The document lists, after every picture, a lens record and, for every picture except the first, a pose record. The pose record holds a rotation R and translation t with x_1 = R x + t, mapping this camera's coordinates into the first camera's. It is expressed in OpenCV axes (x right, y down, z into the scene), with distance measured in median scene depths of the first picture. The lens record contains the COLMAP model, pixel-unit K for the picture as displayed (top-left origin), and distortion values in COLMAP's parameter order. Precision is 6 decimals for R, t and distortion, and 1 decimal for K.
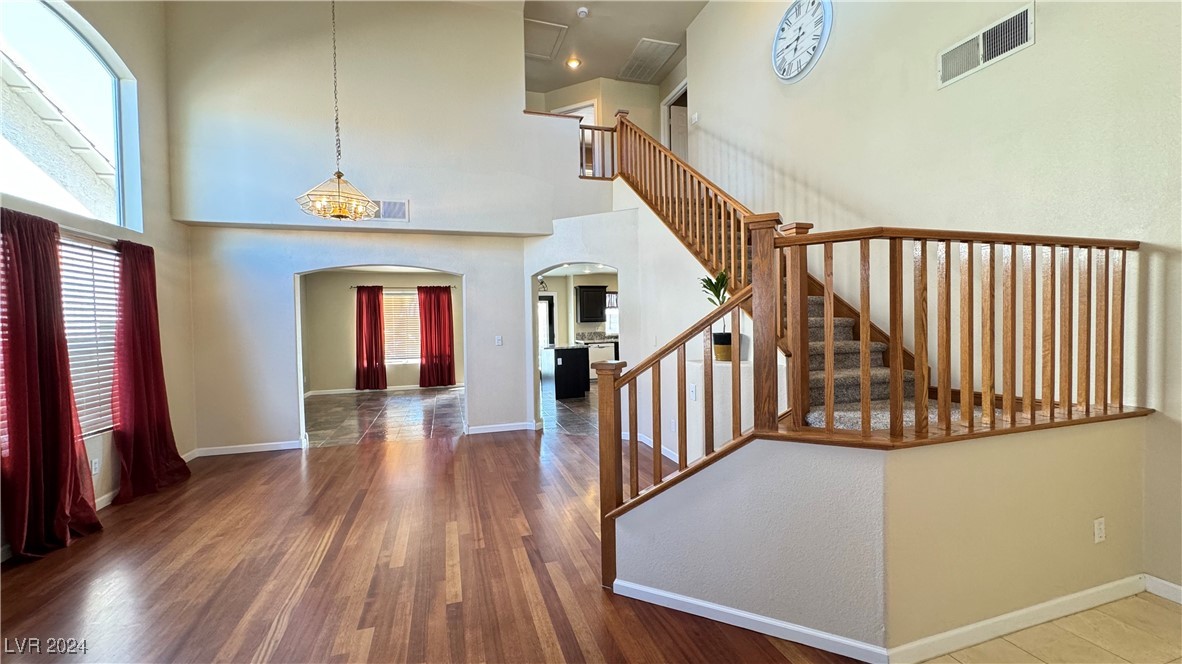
lens RADIAL K [[470.0, 0, 591.5], [0, 470.0, 332.5], [0, 0, 1]] dist [-0.003576, 0.000575]
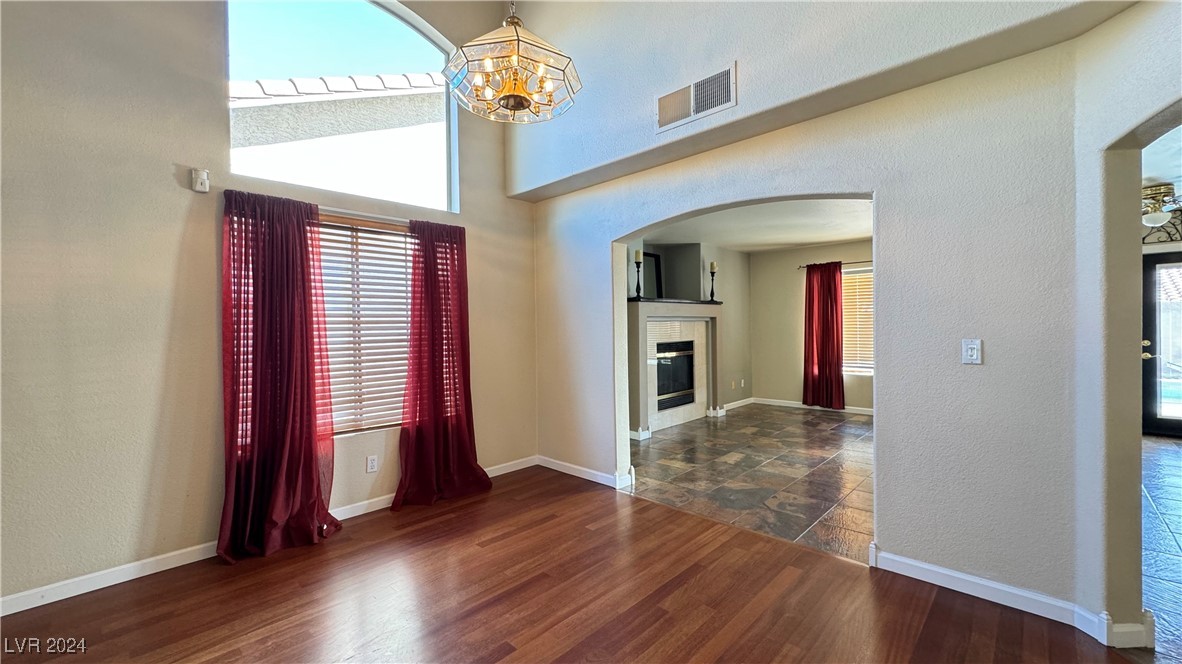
lens RADIAL K [[470.0, 0, 592.8], [0, 470.0, 330.2], [0, 0, 1]] dist [-0.003576, 0.000575]
pose [[0.482998, 0.018453, -0.875427, -0.010907], [-0.015298, 0.999803, 0.012635, 0.000243], [0.875488, 0.007290, 0.483185, 0.343657]]
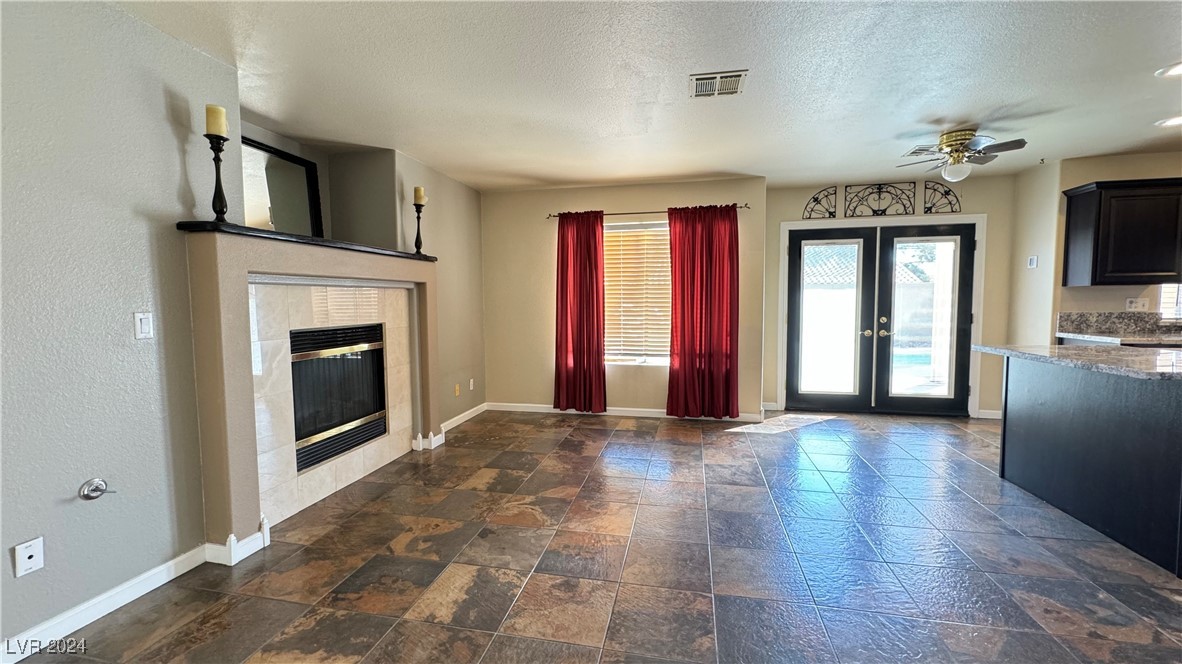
lens RADIAL K [[470.0, 0, 591.9], [0, 470.0, 332.6], [0, 0, 1]] dist [-0.003576, 0.000575]
pose [[0.872799, 0.047682, -0.485745, -0.204591], [-0.022591, 0.998097, 0.057383, 0.003646], [0.487557, -0.039110, 0.872215, 0.551278]]
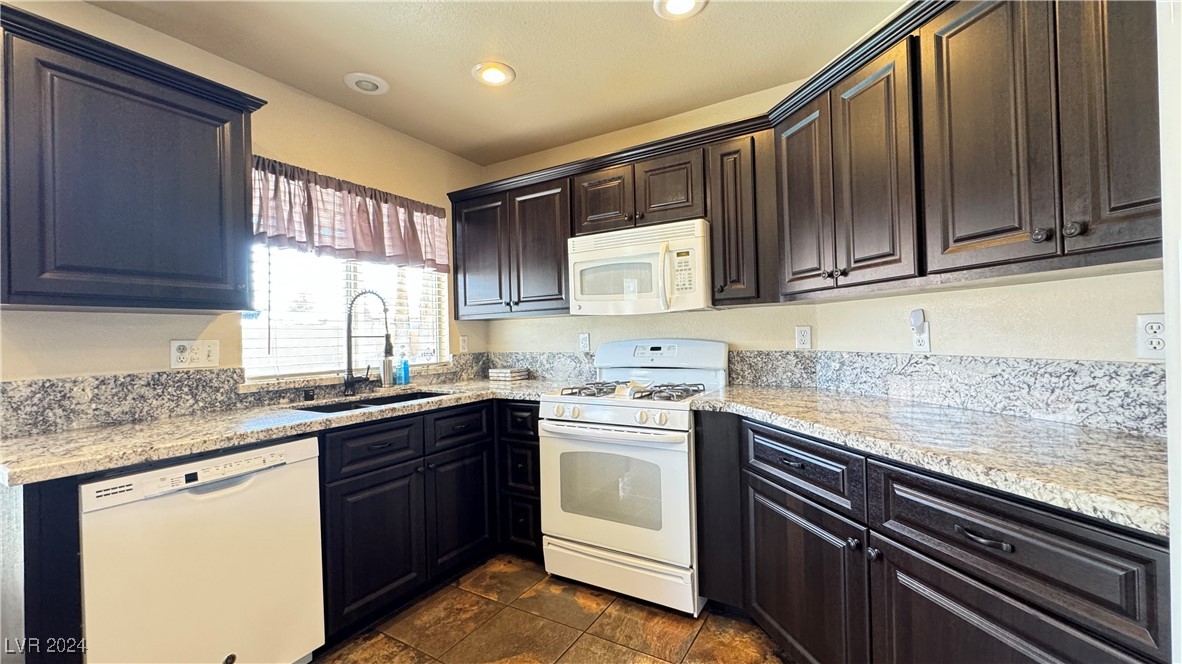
lens RADIAL K [[470.0, 0, 592.2], [0, 470.0, 331.3], [0, 0, 1]] dist [-0.003576, 0.000575]
pose [[0.739407, 0.006728, 0.673225, 0.009022], [0.027379, 0.998822, -0.040053, -0.005324], [-0.672701, 0.048047, 0.738352, 0.898559]]
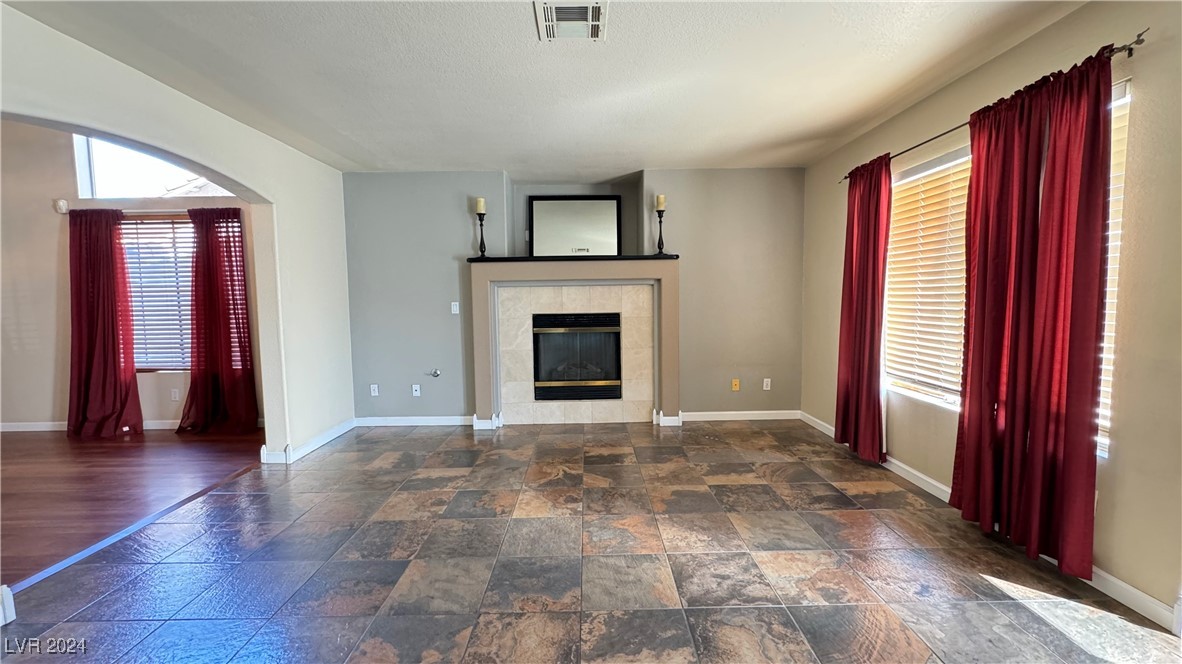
lens RADIAL K [[470.0, 0, 593.2], [0, 470.0, 331.9], [0, 0, 1]] dist [-0.003576, 0.000575]
pose [[-0.282679, 0.094730, -0.954525, -0.064711], [-0.003926, 0.994989, 0.099909, -0.006780], [0.959206, 0.031989, -0.280891, 0.905912]]
